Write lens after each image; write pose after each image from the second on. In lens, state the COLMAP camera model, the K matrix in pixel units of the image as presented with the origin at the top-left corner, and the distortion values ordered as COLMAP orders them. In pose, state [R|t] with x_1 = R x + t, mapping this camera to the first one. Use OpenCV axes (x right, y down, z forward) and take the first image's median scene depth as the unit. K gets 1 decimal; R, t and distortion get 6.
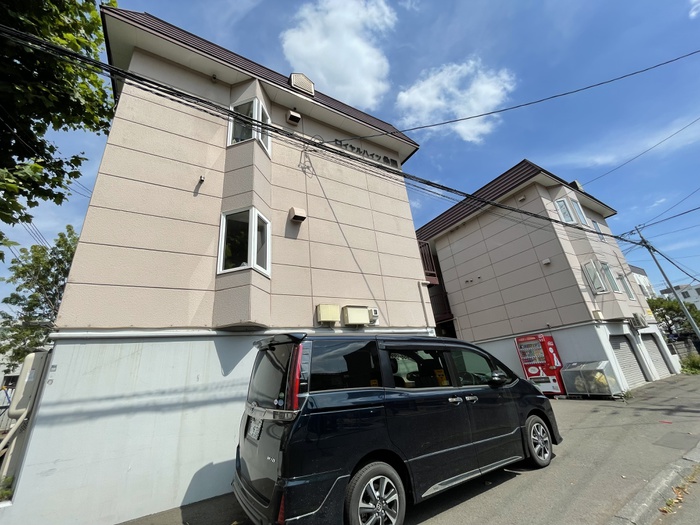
lens RADIAL K [[281.2, 0, 349.8], [0, 281.2, 264.6], [0, 0, 1]] dist [0.001035, -0.000051]
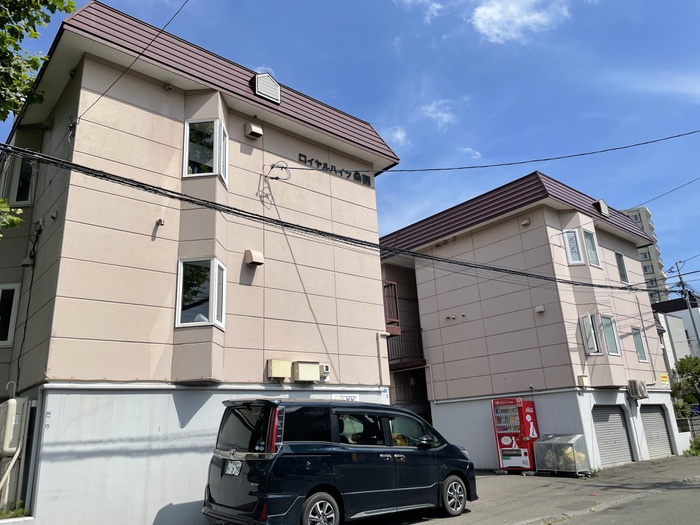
lens RADIAL K [[531.3, 0, 350.0], [0, 531.3, 262.5], [0, 0, 1]] dist [0.087450, -0.104951]
pose [[0.984106, 0.100085, 0.146689, -0.126288], [-0.108386, 0.992865, 0.049711, -0.273637], [-0.140667, -0.064820, 0.987933, -0.734363]]
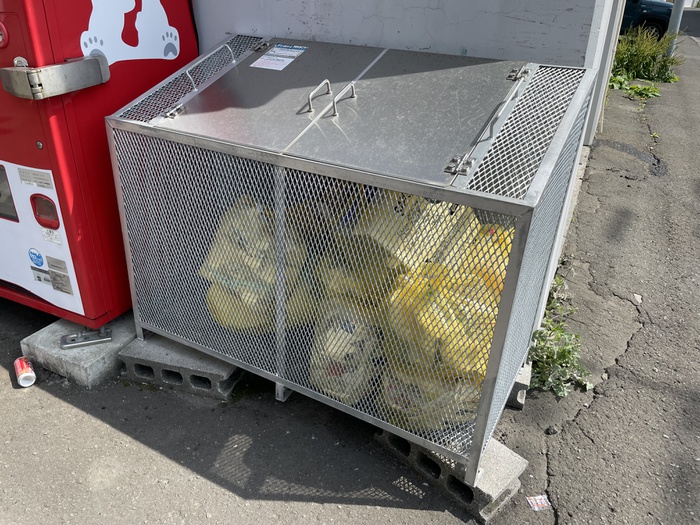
lens RADIAL K [[531.3, 0, 350.0], [0, 531.3, 262.5], [0, 0, 1]] dist [0.087450, -0.104951]
pose [[0.810425, -0.148333, 0.566753, 1.080469], [-0.316010, 0.703919, 0.636110, 0.425123], [-0.493304, -0.694619, 0.523599, 1.292380]]
